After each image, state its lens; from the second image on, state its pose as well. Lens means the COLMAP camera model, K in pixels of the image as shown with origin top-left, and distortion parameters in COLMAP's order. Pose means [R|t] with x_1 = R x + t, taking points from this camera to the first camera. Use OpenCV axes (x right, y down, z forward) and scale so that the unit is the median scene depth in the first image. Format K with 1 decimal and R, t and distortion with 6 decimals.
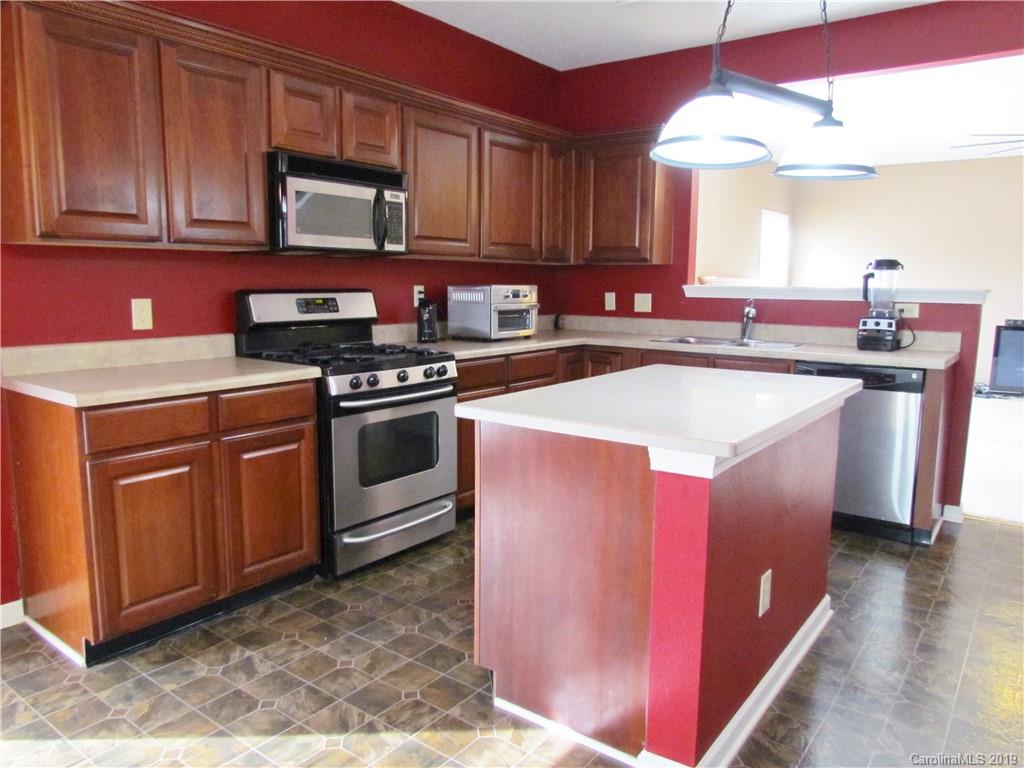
lens RADIAL K [[728.9, 0, 507.8], [0, 728.9, 381.1], [0, 0, 1]] dist [-0.025573, -0.001941]
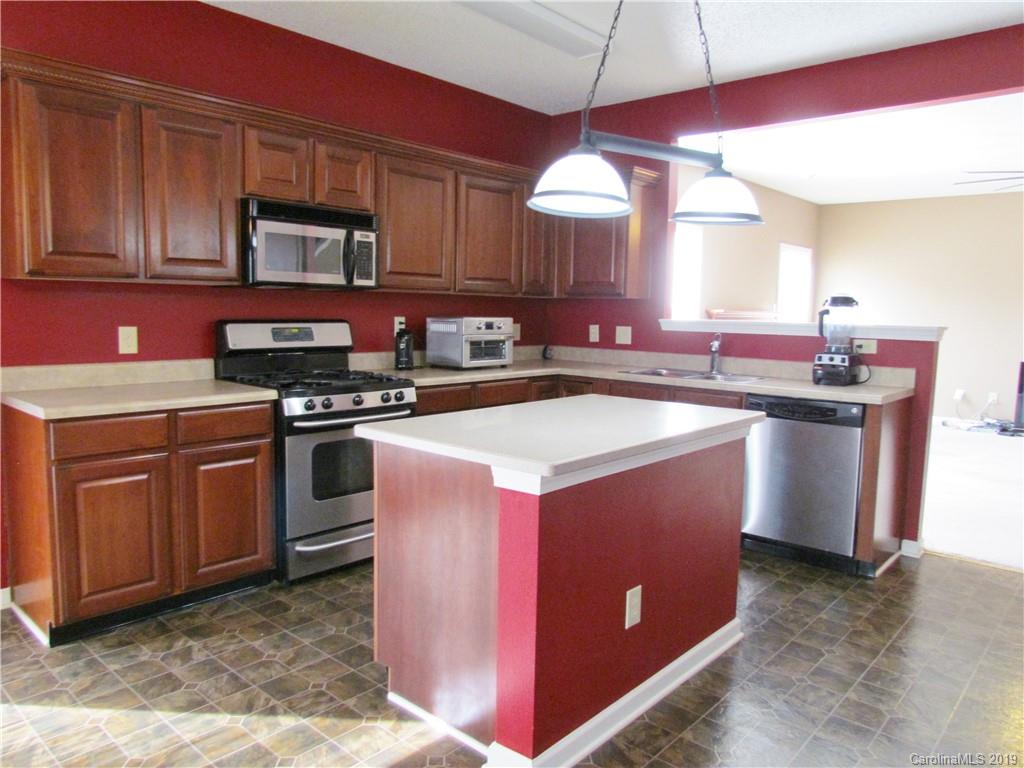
lens RADIAL K [[728.9, 0, 511.8], [0, 728.9, 379.9], [0, 0, 1]] dist [-0.025573, -0.001941]
pose [[0.996460, 0.019418, -0.081801, 0.200977], [-0.022606, 0.999013, -0.038226, -0.000415], [0.080978, 0.039940, 0.995915, -0.083335]]
